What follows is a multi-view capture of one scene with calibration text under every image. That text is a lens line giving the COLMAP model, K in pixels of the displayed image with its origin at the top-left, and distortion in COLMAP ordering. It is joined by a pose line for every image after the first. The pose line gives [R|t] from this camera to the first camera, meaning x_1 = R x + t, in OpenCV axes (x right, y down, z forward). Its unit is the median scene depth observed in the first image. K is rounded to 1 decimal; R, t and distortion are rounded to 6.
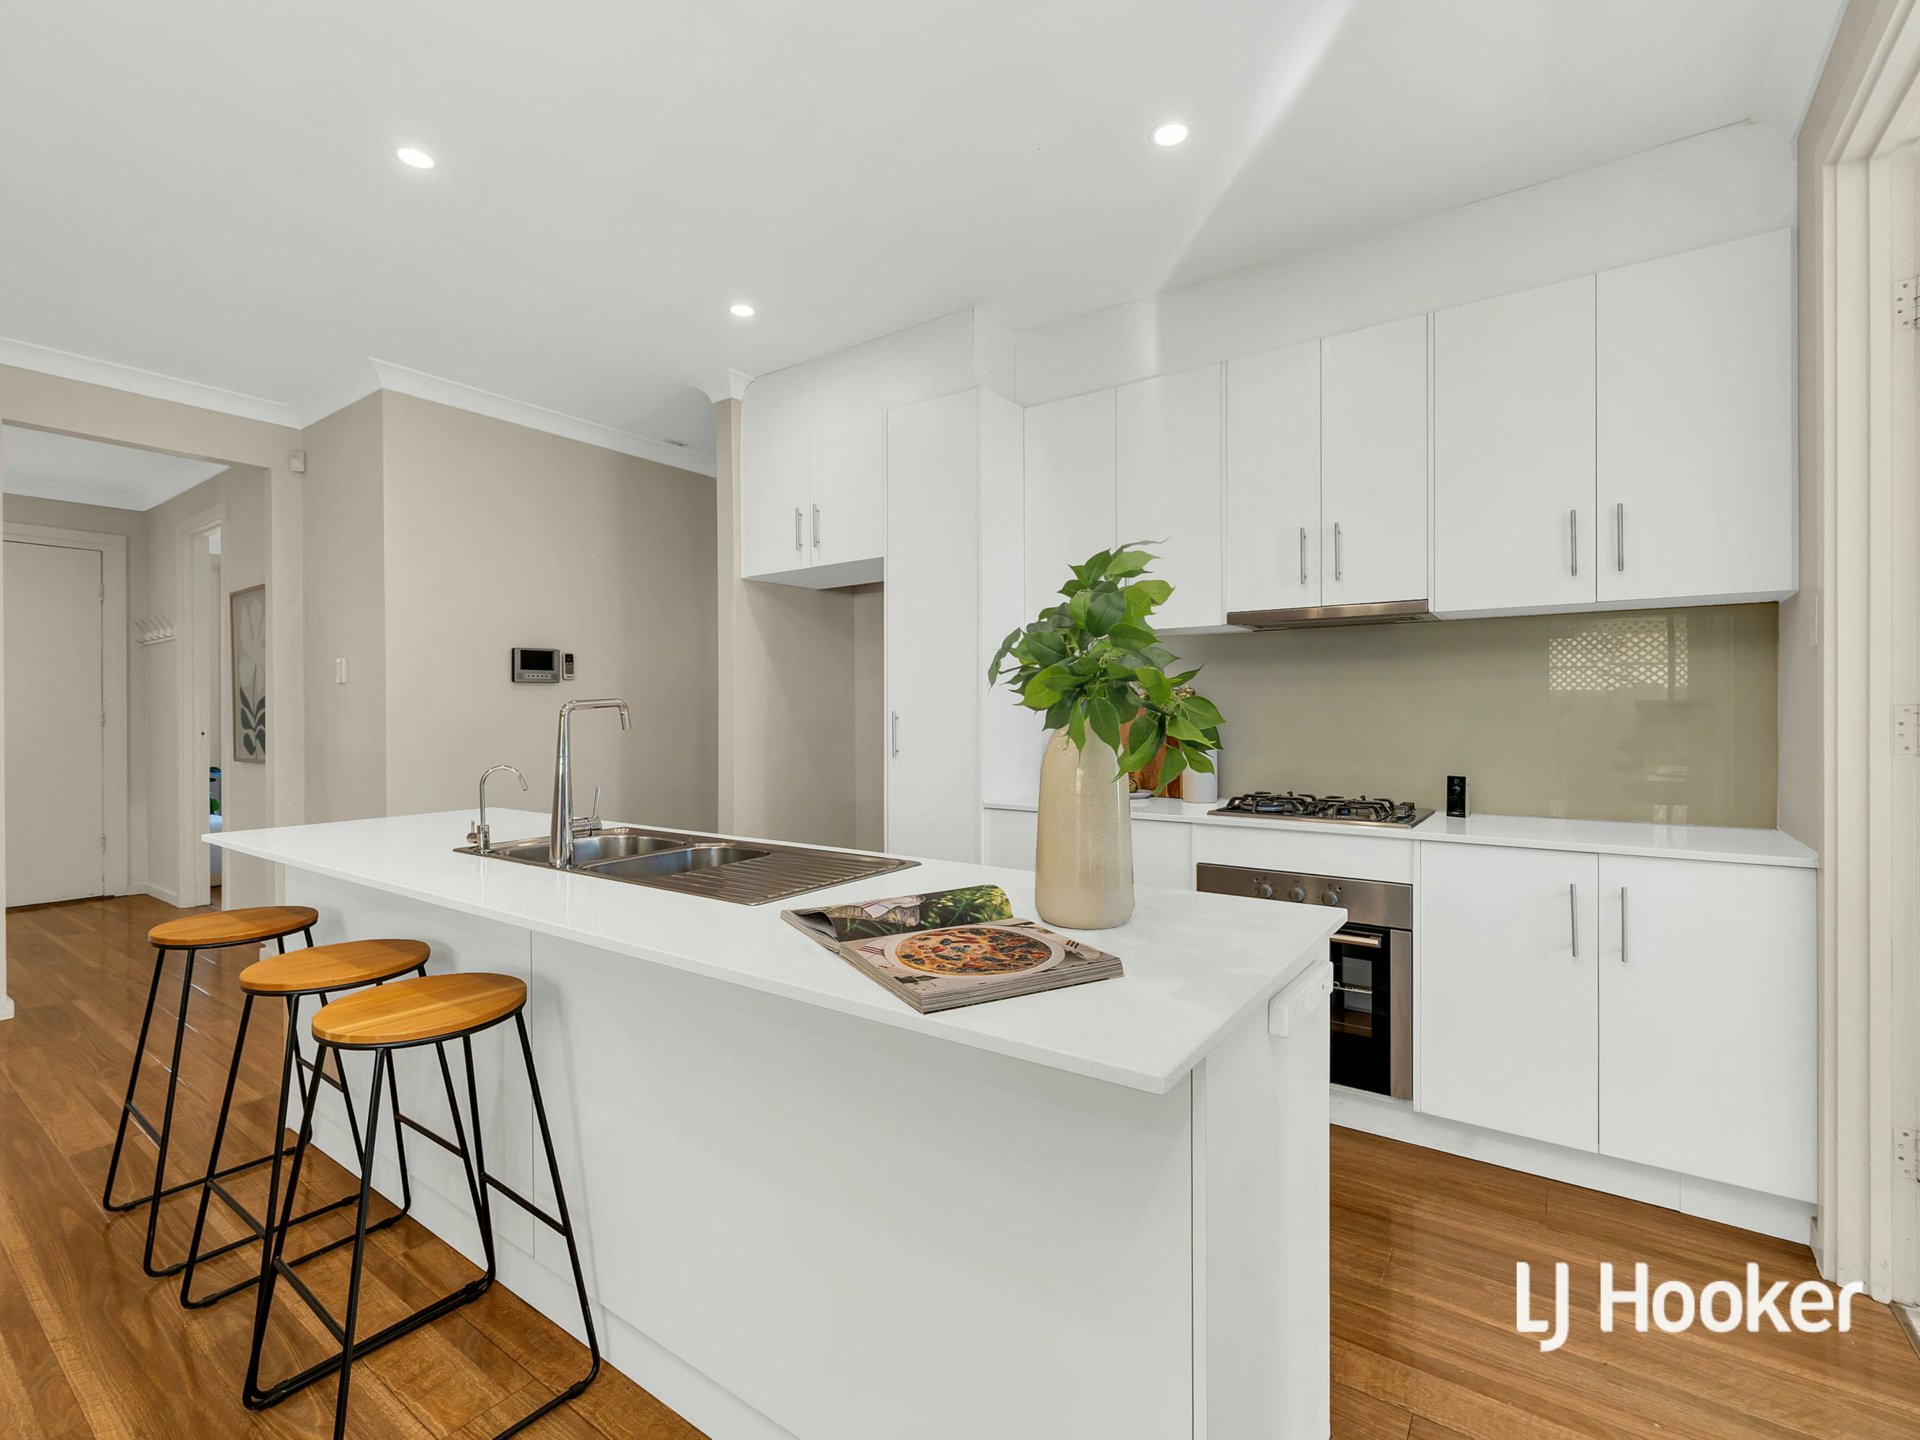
lens RADIAL K [[861.1, 0, 953.4], [0, 861.1, 704.3], [0, 0, 1]] dist [0.013817, 0.000618]
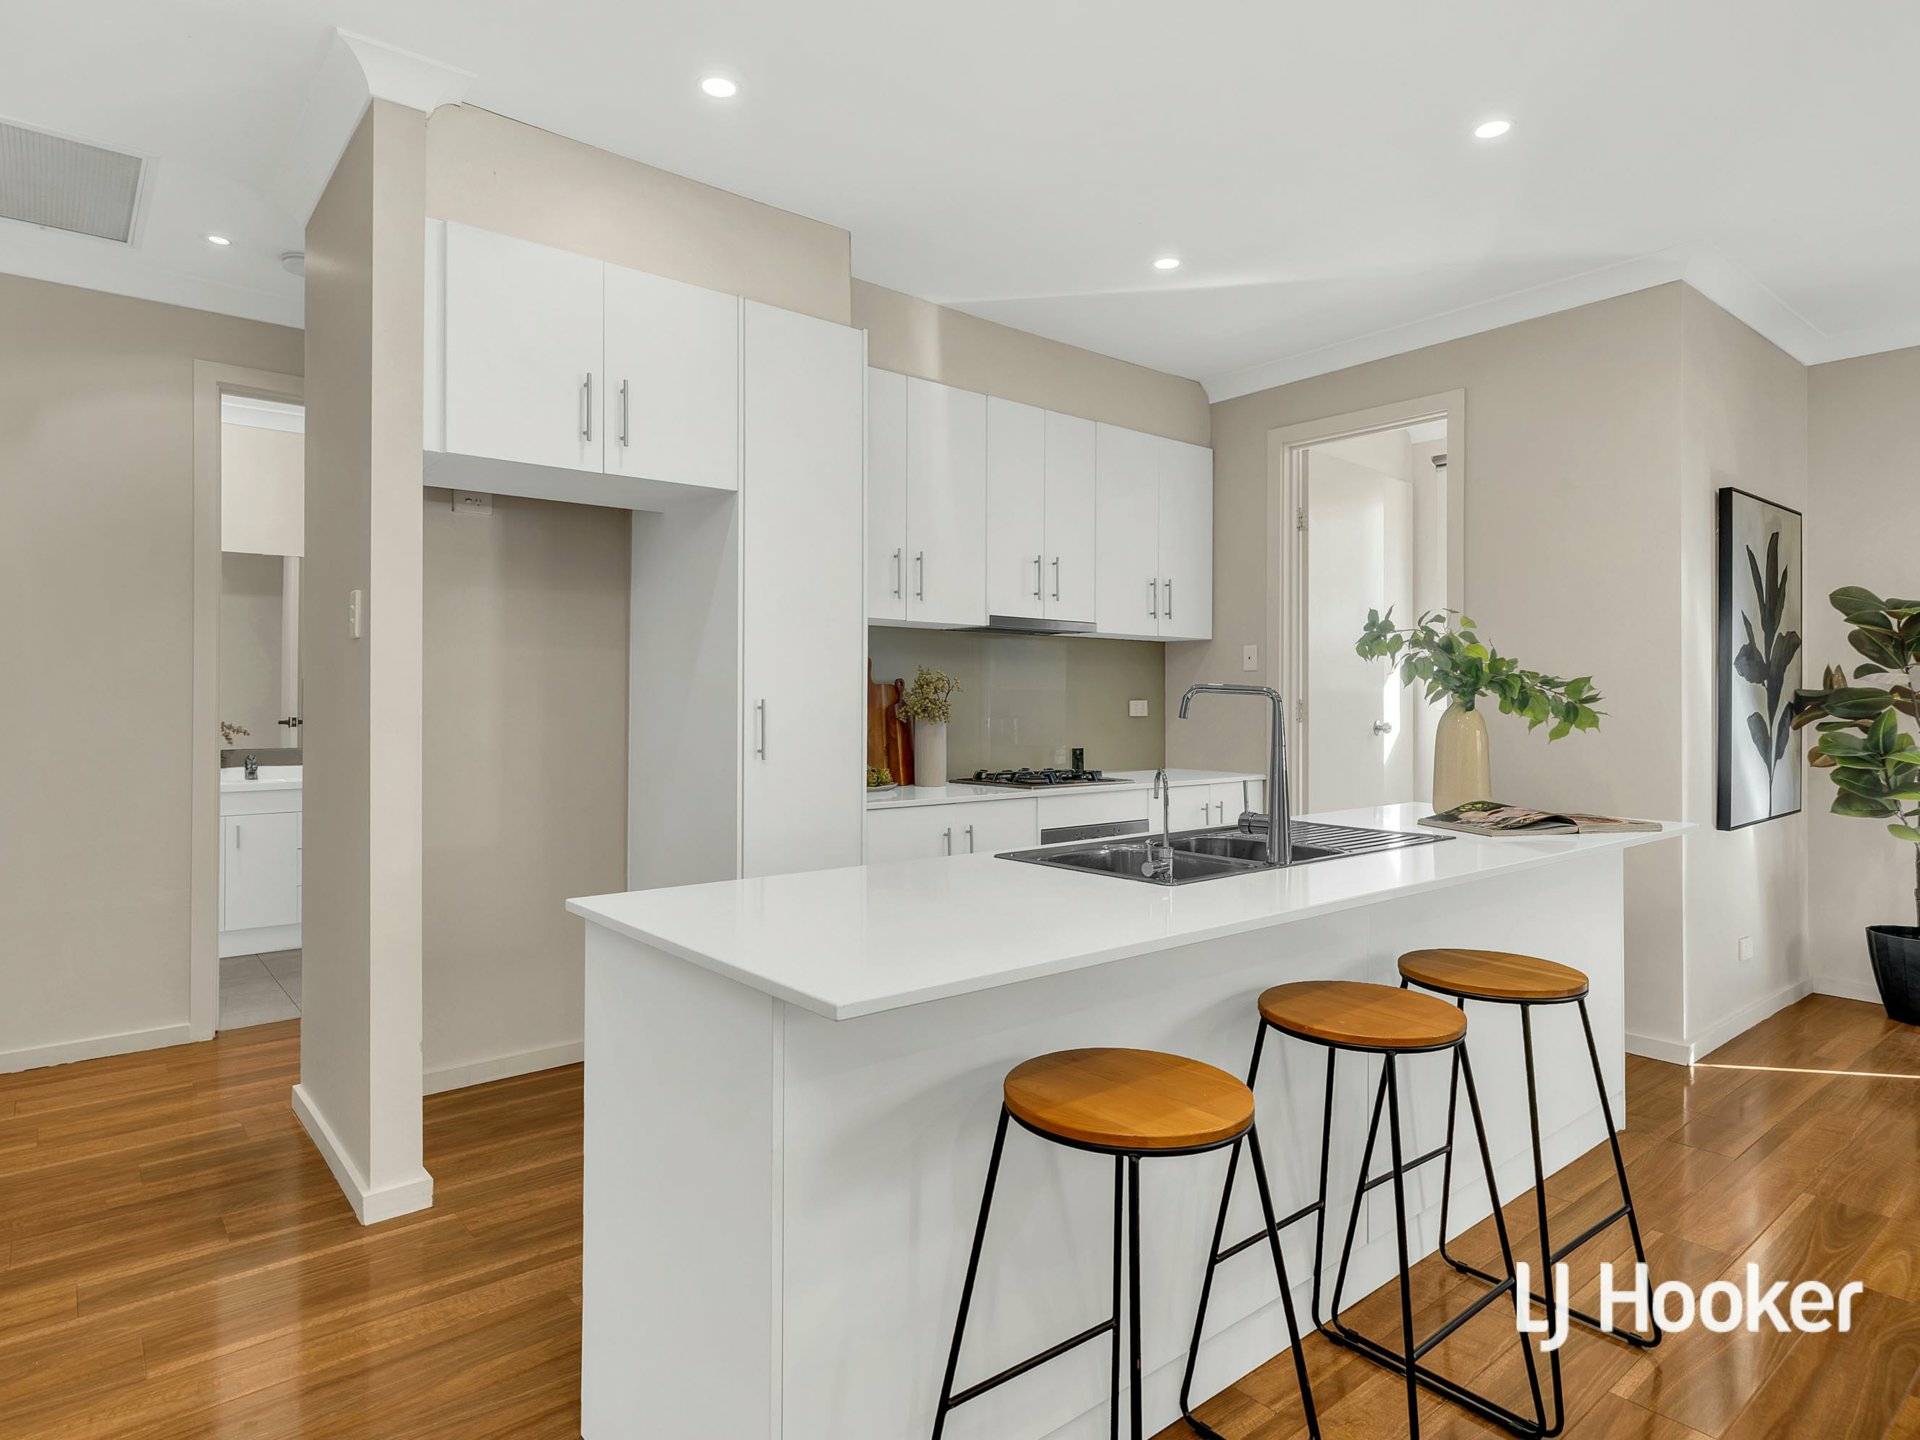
lens RADIAL K [[1069.4, 0, 948.7], [0, 1069.4, 704.8], [0, 0, 1]] dist [-0.001203, -0.000281]
pose [[0.243469, -0.000787, 0.969908, -0.917377], [-0.012601, 0.999913, 0.003974, 0.004560], [-0.969827, -0.013189, 0.243438, 0.585994]]
